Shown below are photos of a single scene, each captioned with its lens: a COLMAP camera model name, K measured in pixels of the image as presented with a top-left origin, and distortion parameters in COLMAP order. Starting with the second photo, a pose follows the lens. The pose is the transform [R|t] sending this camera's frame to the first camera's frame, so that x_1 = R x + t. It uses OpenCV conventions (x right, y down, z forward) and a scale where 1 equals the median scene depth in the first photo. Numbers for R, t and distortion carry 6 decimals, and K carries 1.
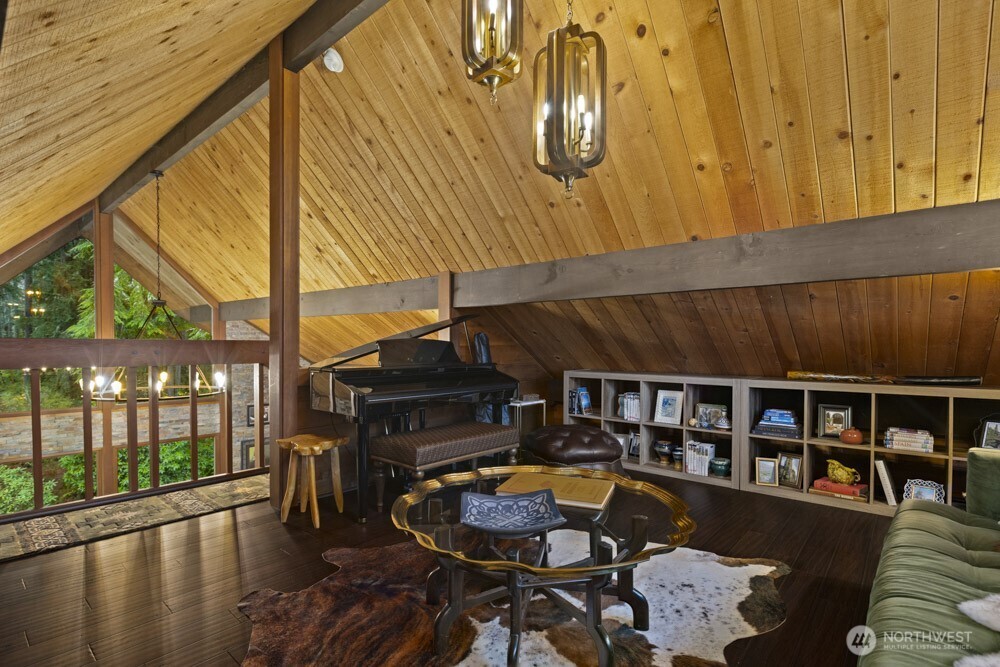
lens RADIAL K [[465.1, 0, 499.2], [0, 465.1, 340.6], [0, 0, 1]] dist [-0.004788, -0.002132]
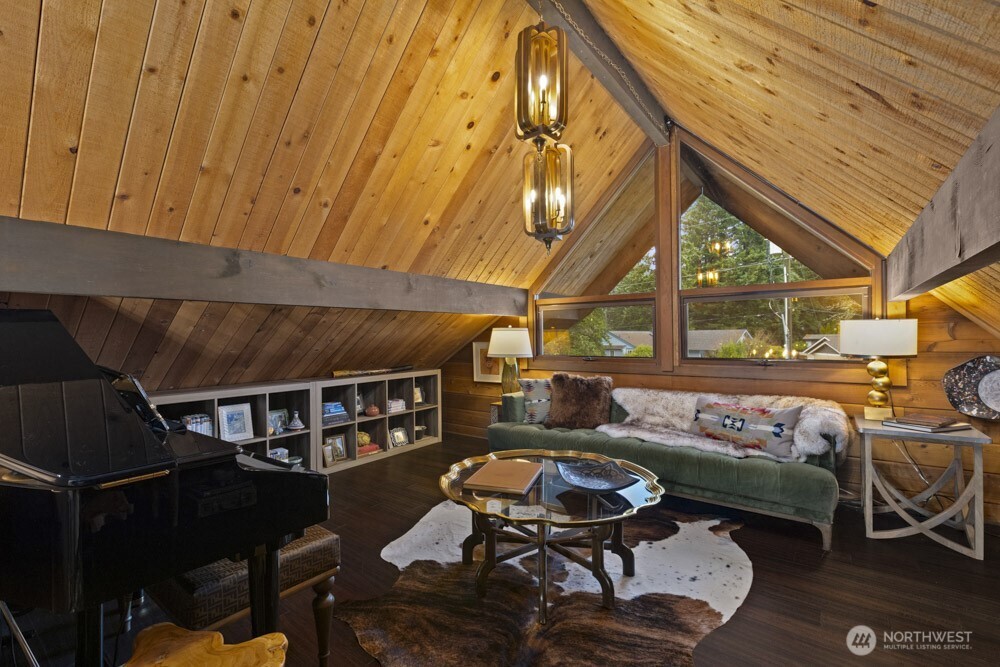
lens RADIAL K [[444.2, 0, 493.5], [0, 444.2, 336.3], [0, 0, 1]] dist [-0.001838, -0.000151]
pose [[-0.061780, -0.002301, 0.998087, -0.629727], [0.004835, 0.999985, 0.002604, -0.032033], [-0.998078, 0.004987, -0.061768, 0.640432]]
